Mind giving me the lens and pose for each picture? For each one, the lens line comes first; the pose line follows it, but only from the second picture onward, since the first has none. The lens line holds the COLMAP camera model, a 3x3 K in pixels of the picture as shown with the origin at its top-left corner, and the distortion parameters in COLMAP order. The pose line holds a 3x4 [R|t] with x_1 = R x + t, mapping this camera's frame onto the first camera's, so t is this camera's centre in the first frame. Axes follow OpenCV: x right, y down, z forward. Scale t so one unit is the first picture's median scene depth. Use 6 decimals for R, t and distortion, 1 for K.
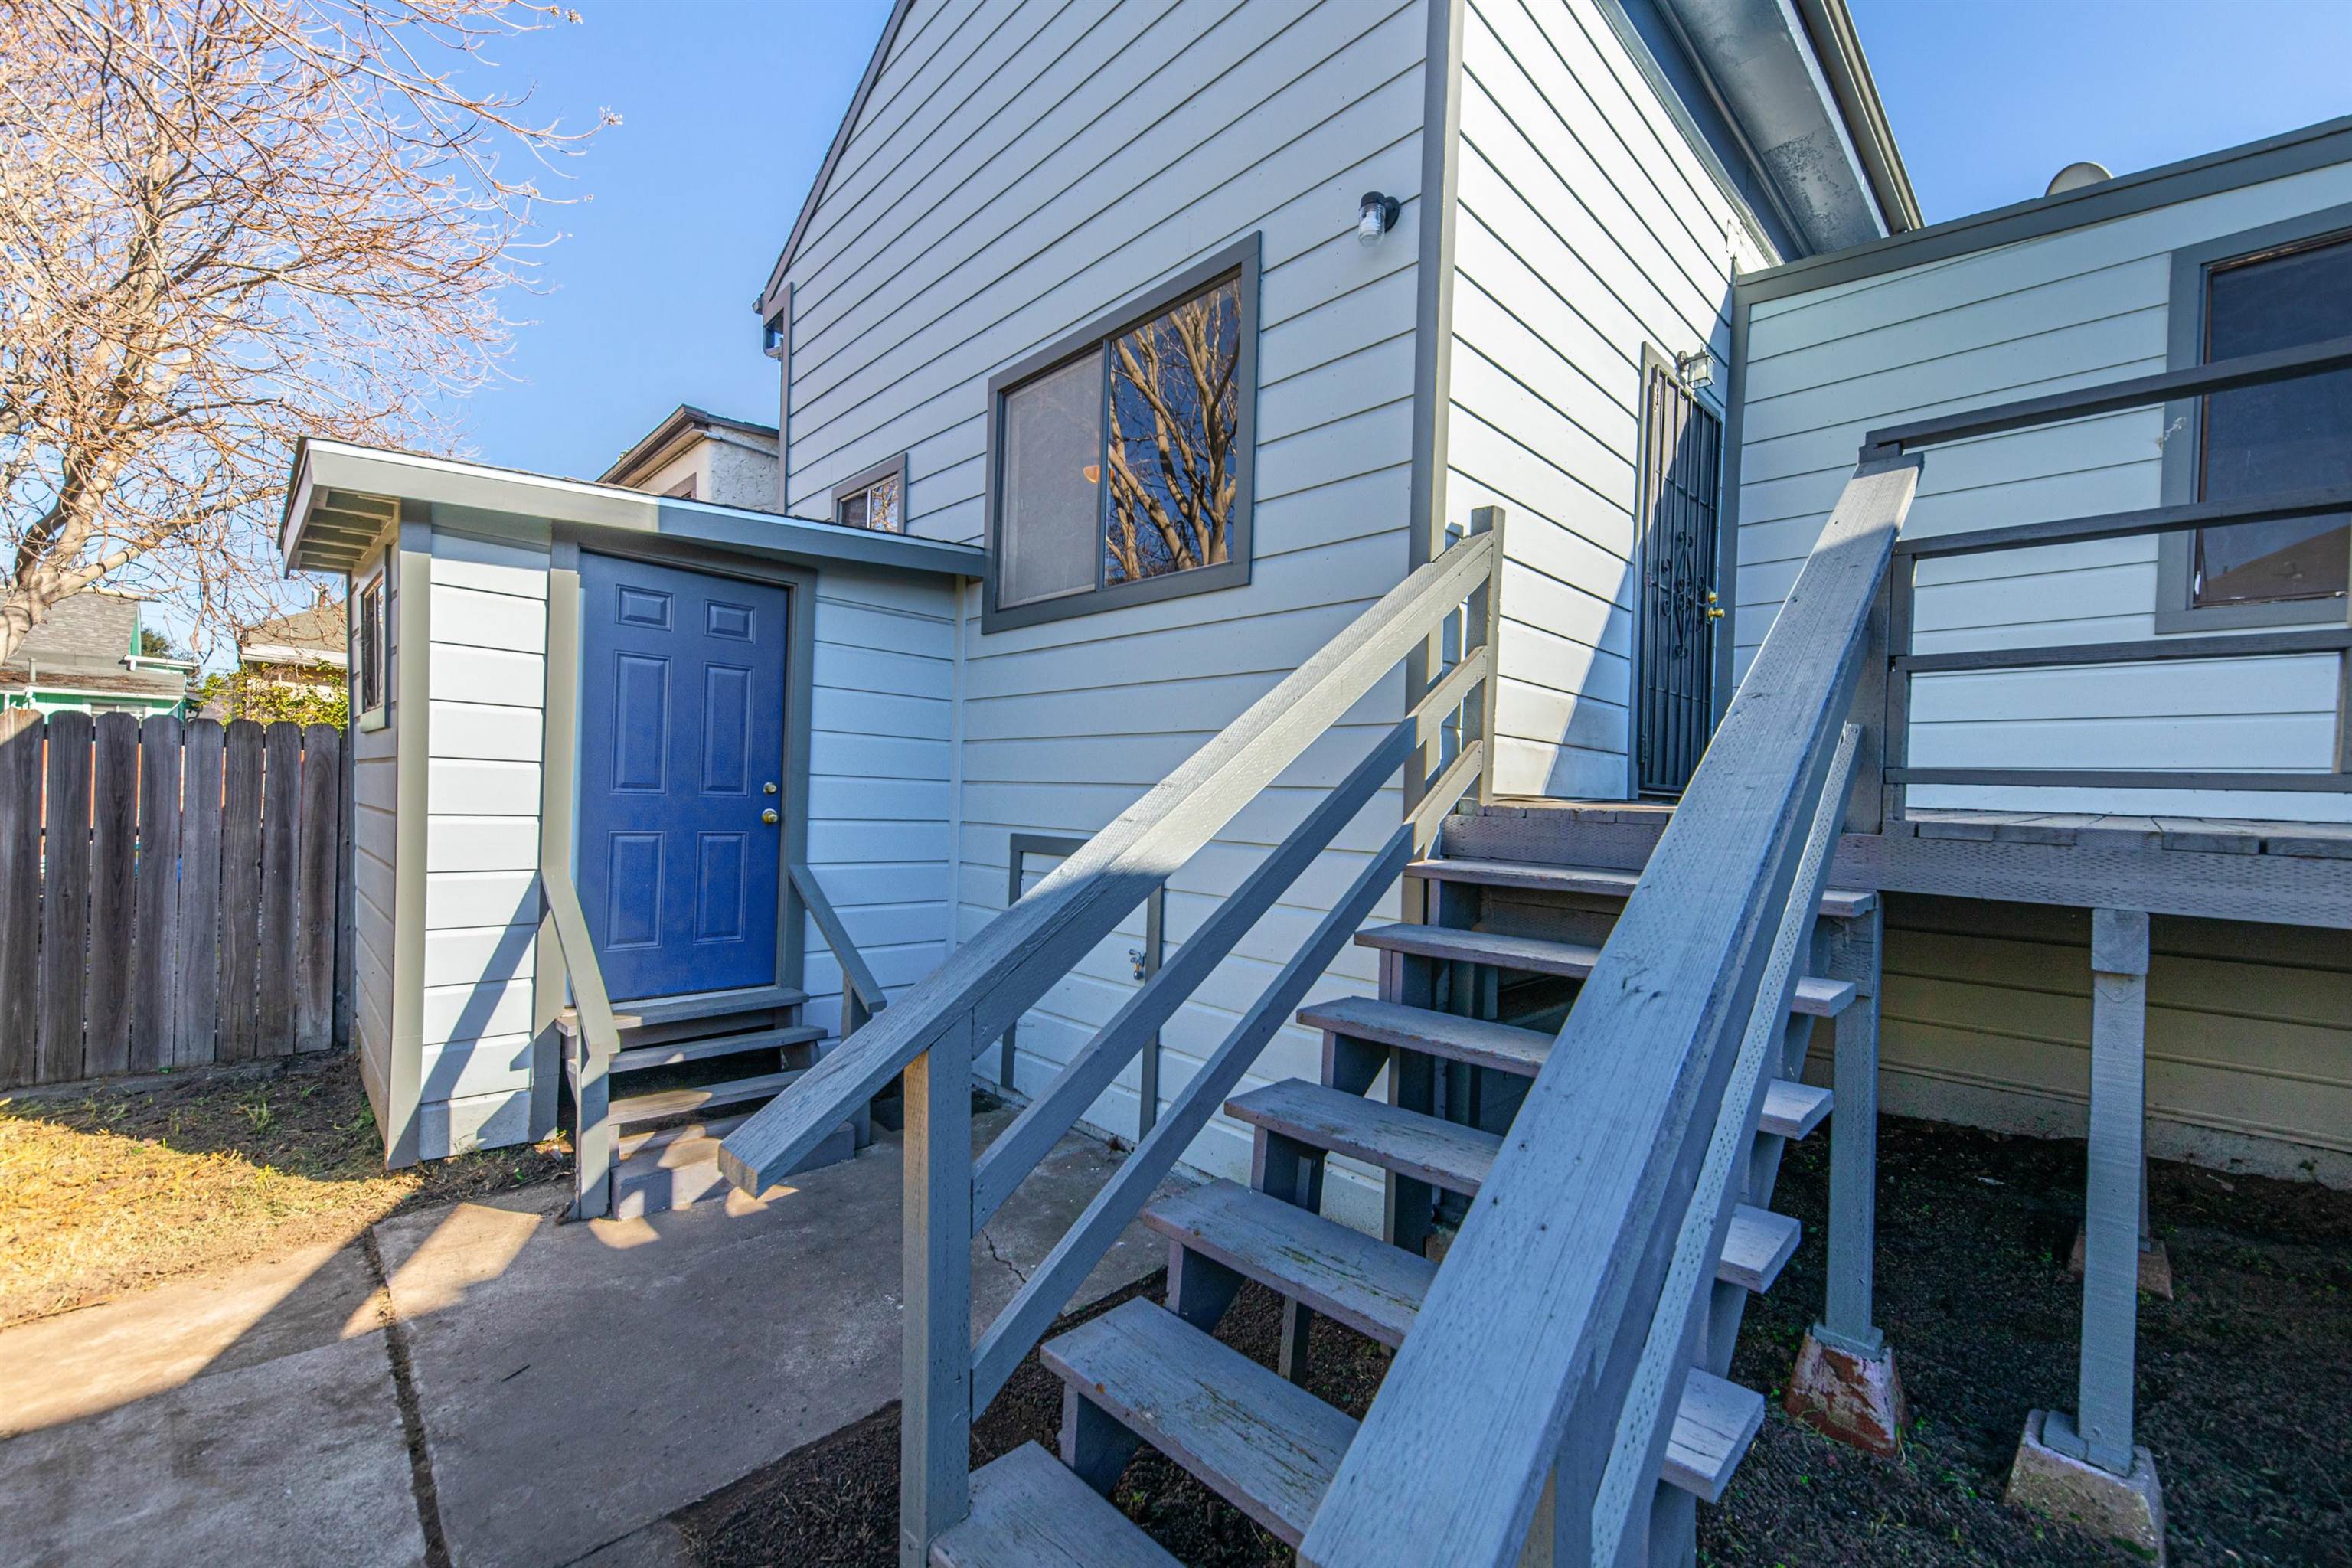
lens RADIAL K [[1058.5, 0, 1176.0], [0, 1058.5, 784.0], [0, 0, 1]] dist [0.018835, 0.000056]
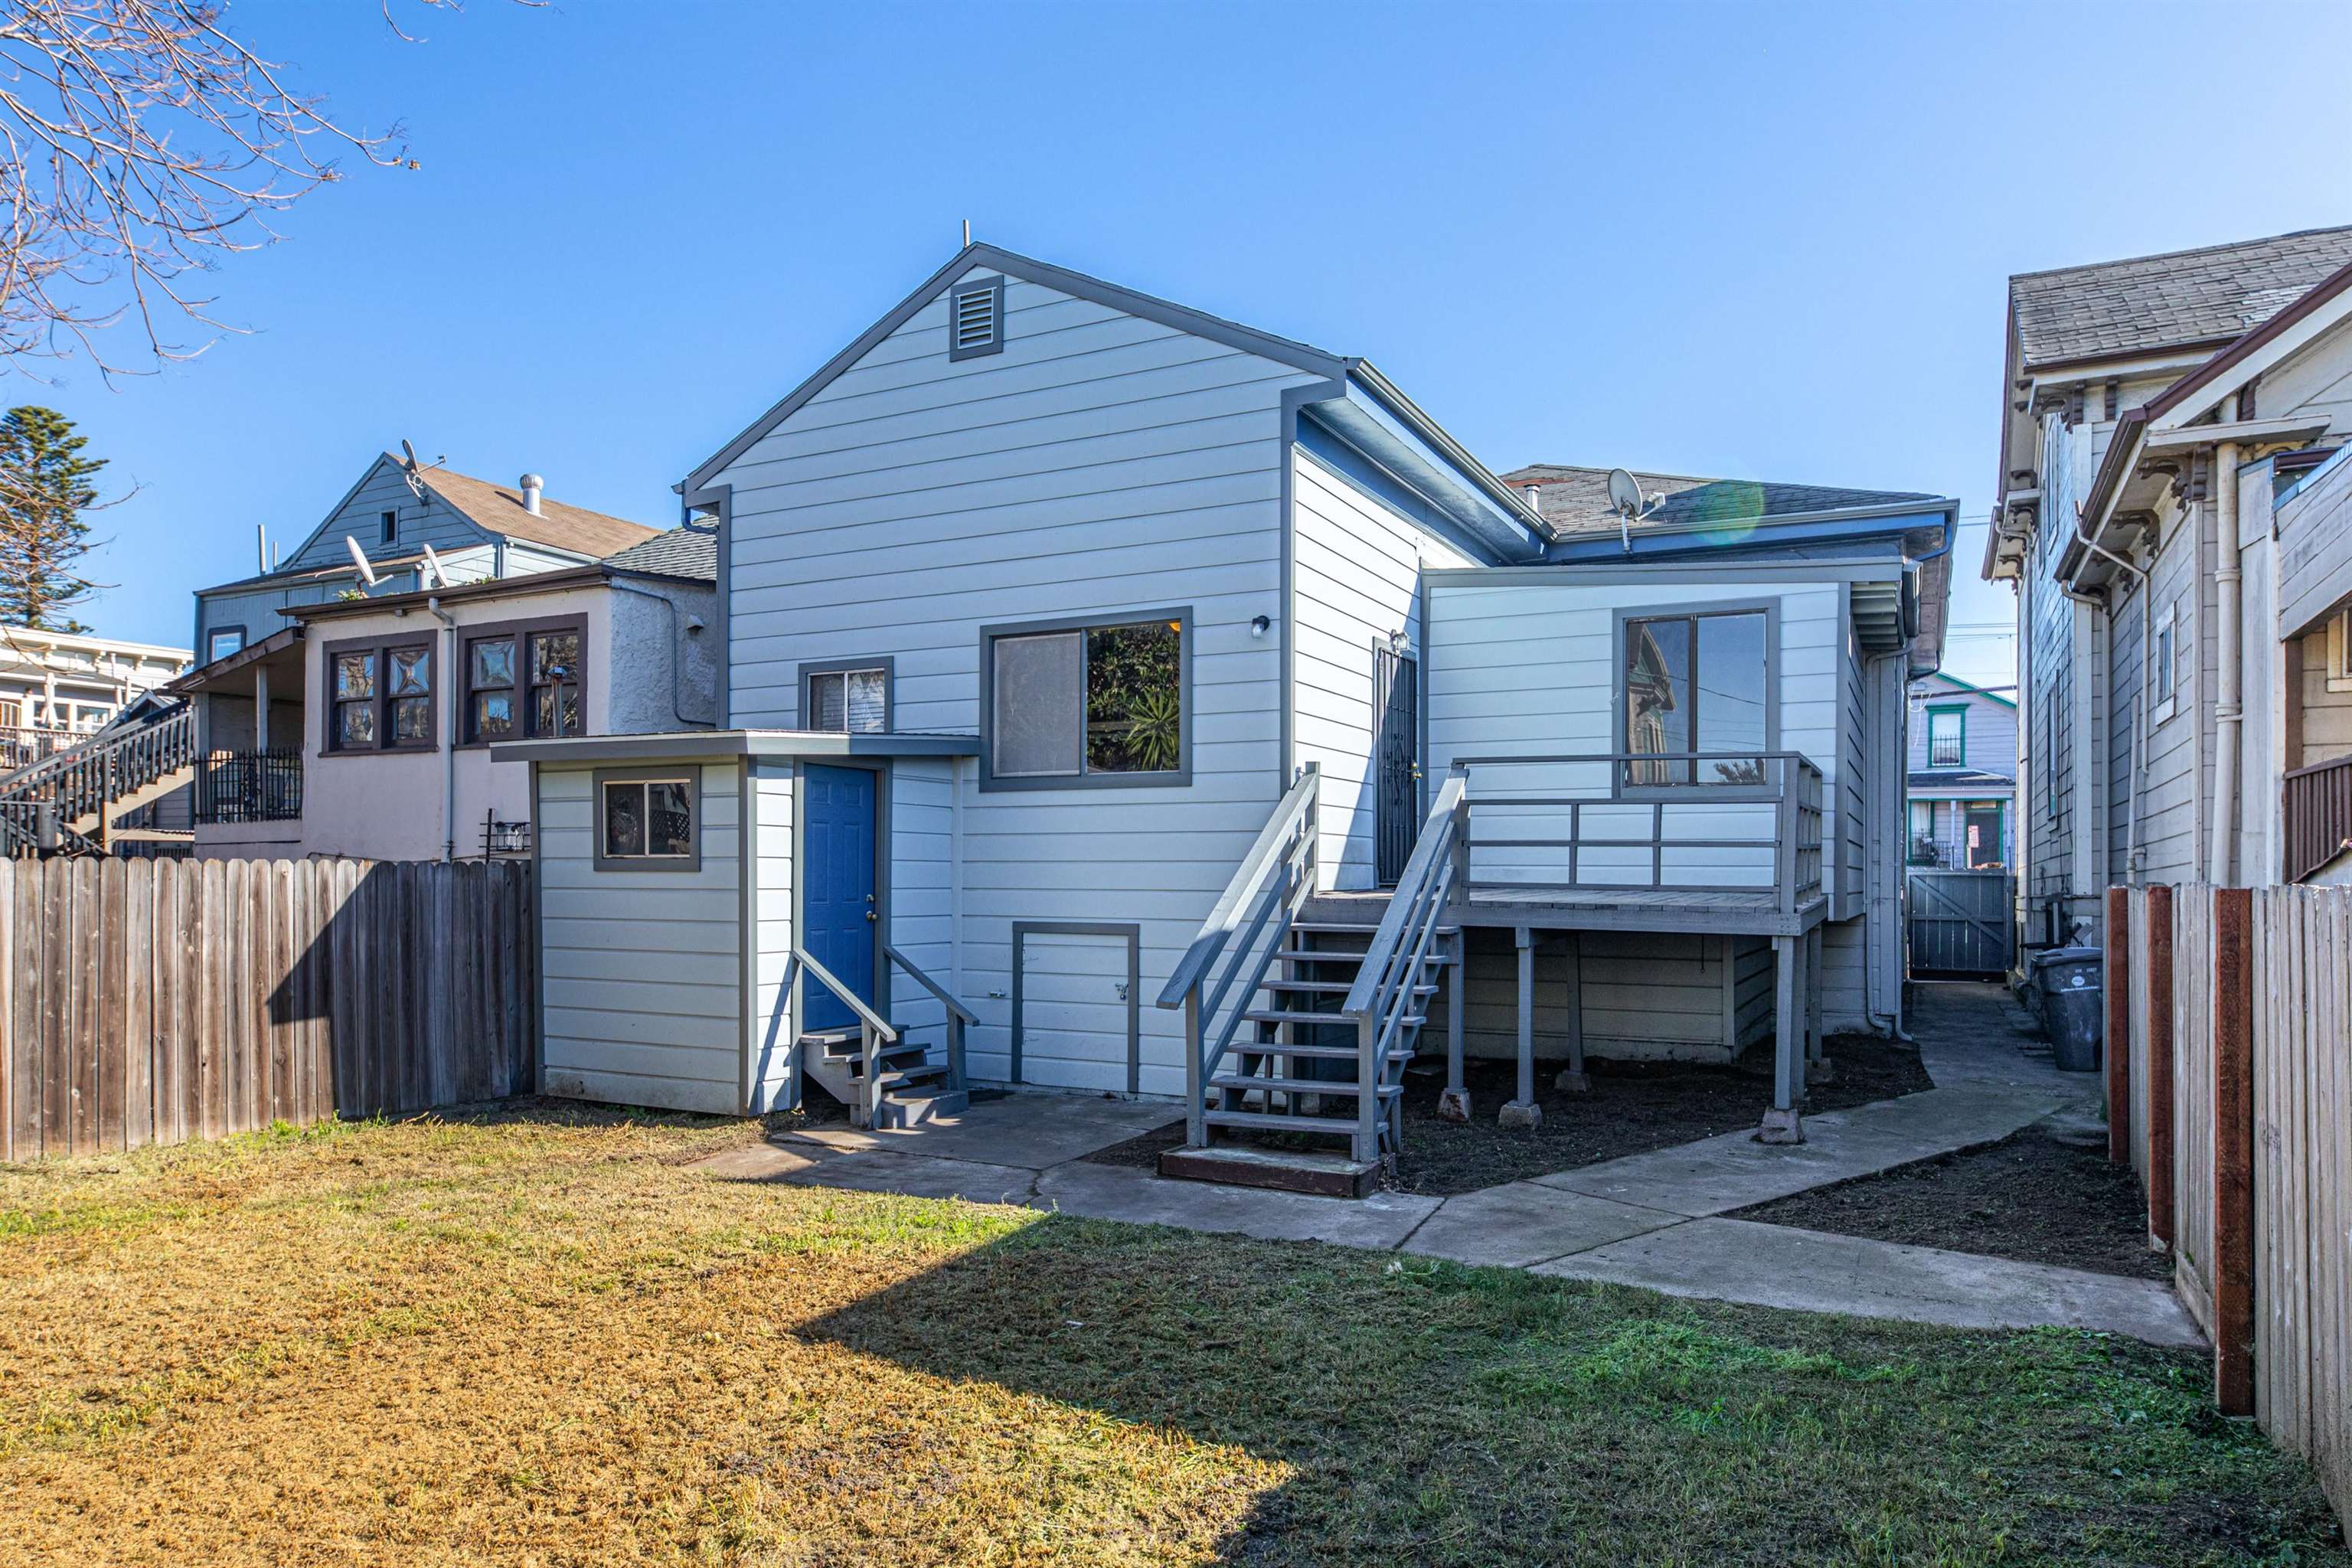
lens RADIAL K [[1403.7, 0, 1172.7], [0, 1403.7, 840.7], [0, 0, 1]] dist [-0.000635, -0.000243]
pose [[0.963216, -0.023907, 0.267663, -0.612402], [0.025708, 0.999664, -0.003226, -0.076583], [-0.267496, 0.009988, 0.963507, -1.372077]]
